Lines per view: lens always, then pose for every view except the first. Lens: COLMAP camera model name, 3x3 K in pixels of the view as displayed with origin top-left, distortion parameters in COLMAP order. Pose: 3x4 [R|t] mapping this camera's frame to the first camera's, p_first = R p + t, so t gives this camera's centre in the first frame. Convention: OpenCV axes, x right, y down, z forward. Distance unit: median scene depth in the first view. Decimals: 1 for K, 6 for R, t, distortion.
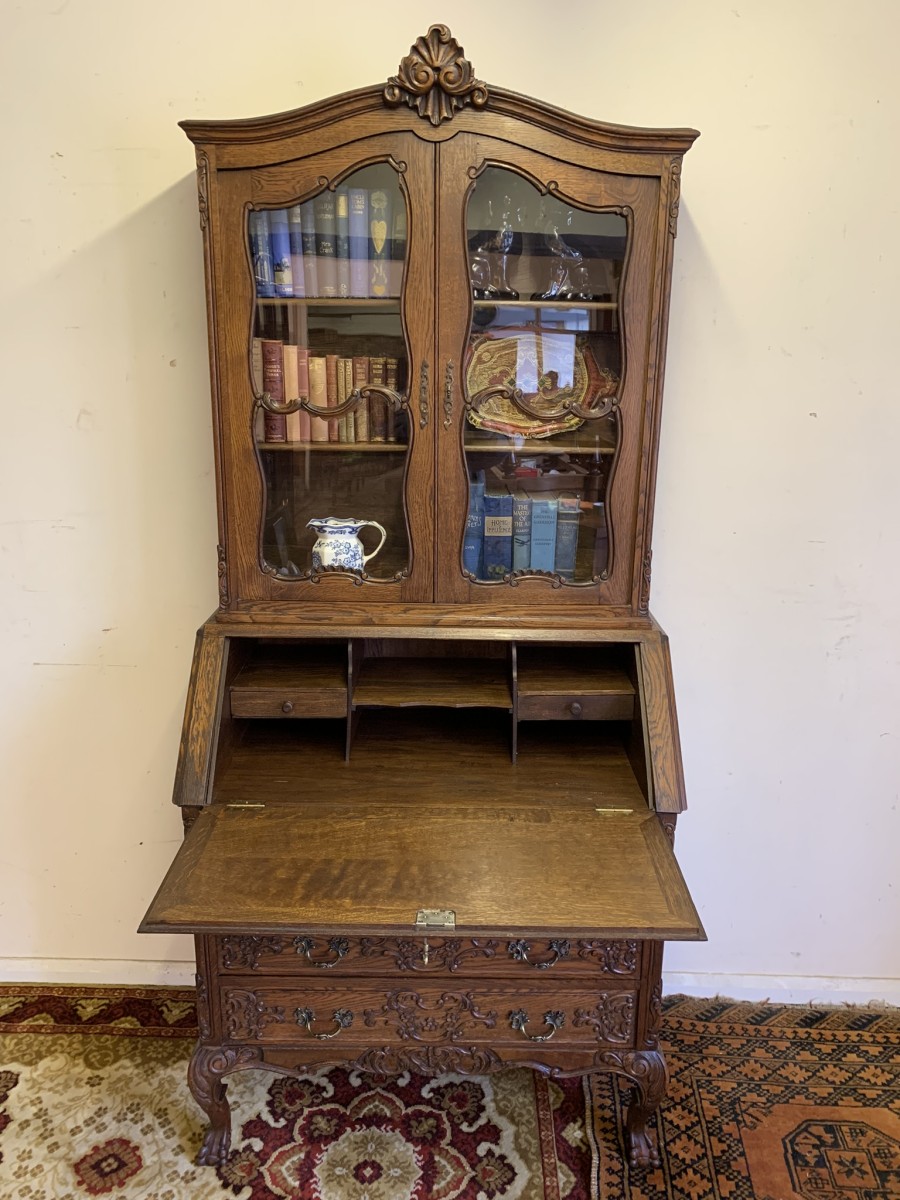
lens RADIAL K [[921.0, 0, 460.6], [0, 921.0, 585.4], [0, 0, 1]] dist [0.014049, -0.009489]
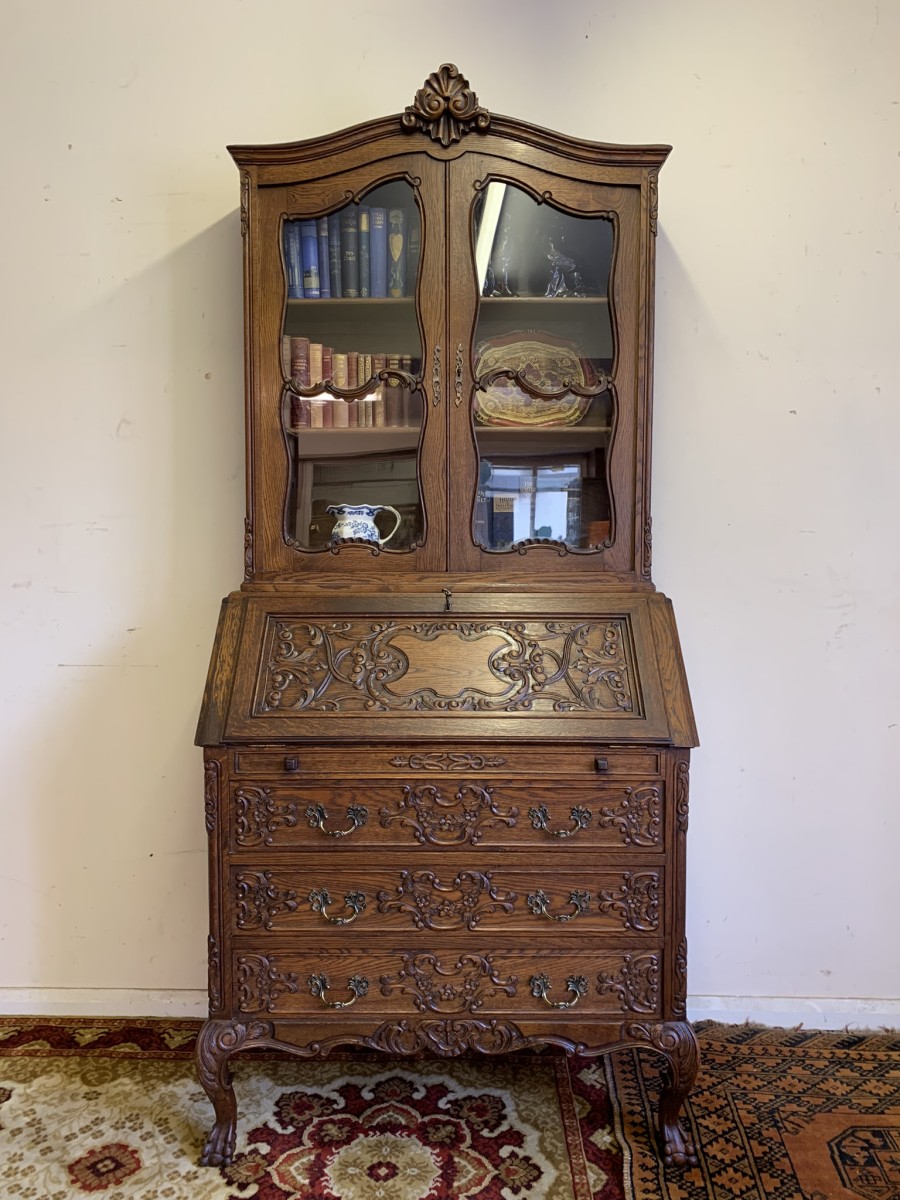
lens RADIAL K [[921.0, 0, 452.6], [0, 921.0, 587.8], [0, 0, 1]] dist [0.014049, -0.009489]
pose [[0.999885, -0.013752, -0.006370, -0.015603], [0.012172, 0.979089, -0.203070, 0.241821], [0.009030, 0.202969, 0.979143, -0.027619]]
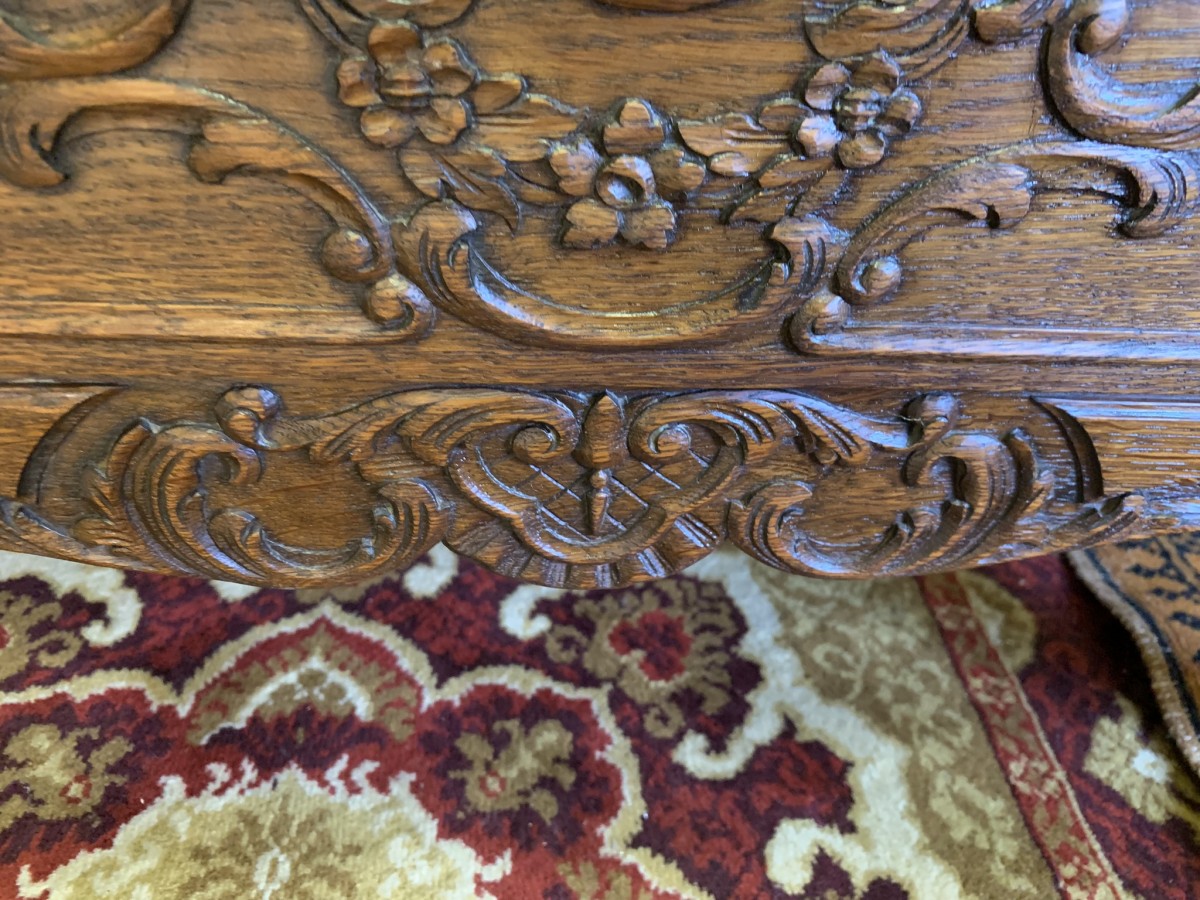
lens RADIAL K [[928.2, 0, 601.3], [0, 928.2, 458.8], [0, 0, 1]] dist [-0.002948, 0.001113]
pose [[0.994677, -0.000778, 0.103036, -0.044192], [-0.040881, 0.914920, 0.401559, 0.434513], [-0.094582, -0.403634, 0.910019, 0.838836]]
